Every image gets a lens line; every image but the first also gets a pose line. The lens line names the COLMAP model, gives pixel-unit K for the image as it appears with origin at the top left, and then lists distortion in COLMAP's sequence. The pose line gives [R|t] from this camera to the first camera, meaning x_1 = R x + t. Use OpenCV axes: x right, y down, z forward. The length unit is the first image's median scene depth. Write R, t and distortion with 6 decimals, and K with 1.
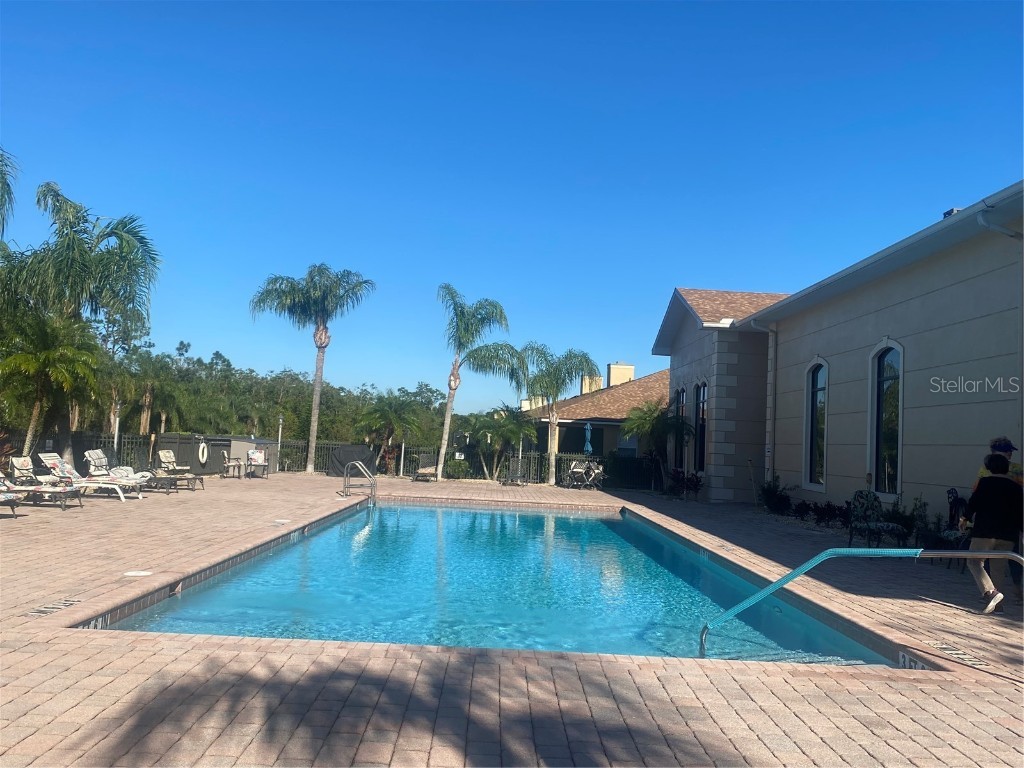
lens RADIAL K [[863.6, 0, 512.5], [0, 863.6, 382.7], [0, 0, 1]] dist [0.041109, 0.006045]
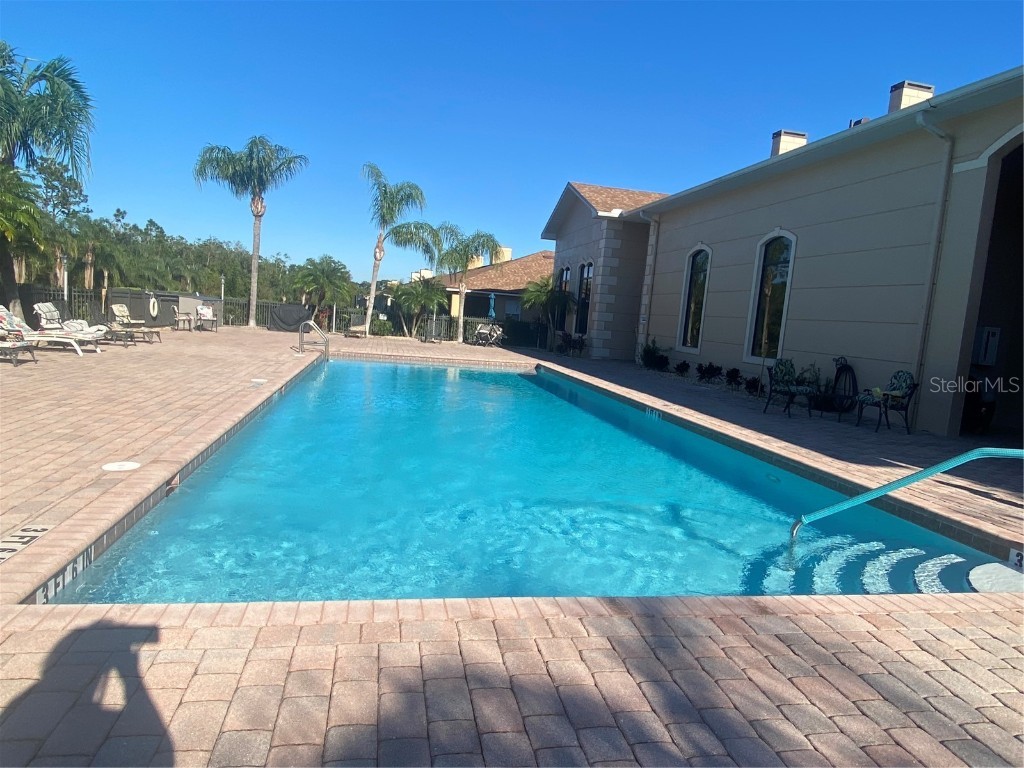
lens RADIAL K [[641.0, 0, 515.8], [0, 641.0, 386.4], [0, 0, 1]] dist [0.029785, -0.021095]
pose [[0.983421, 0.007332, 0.181190, -0.049020], [-0.041867, 0.981367, 0.187524, 0.005715], [-0.176439, -0.192001, 0.965404, 0.102102]]
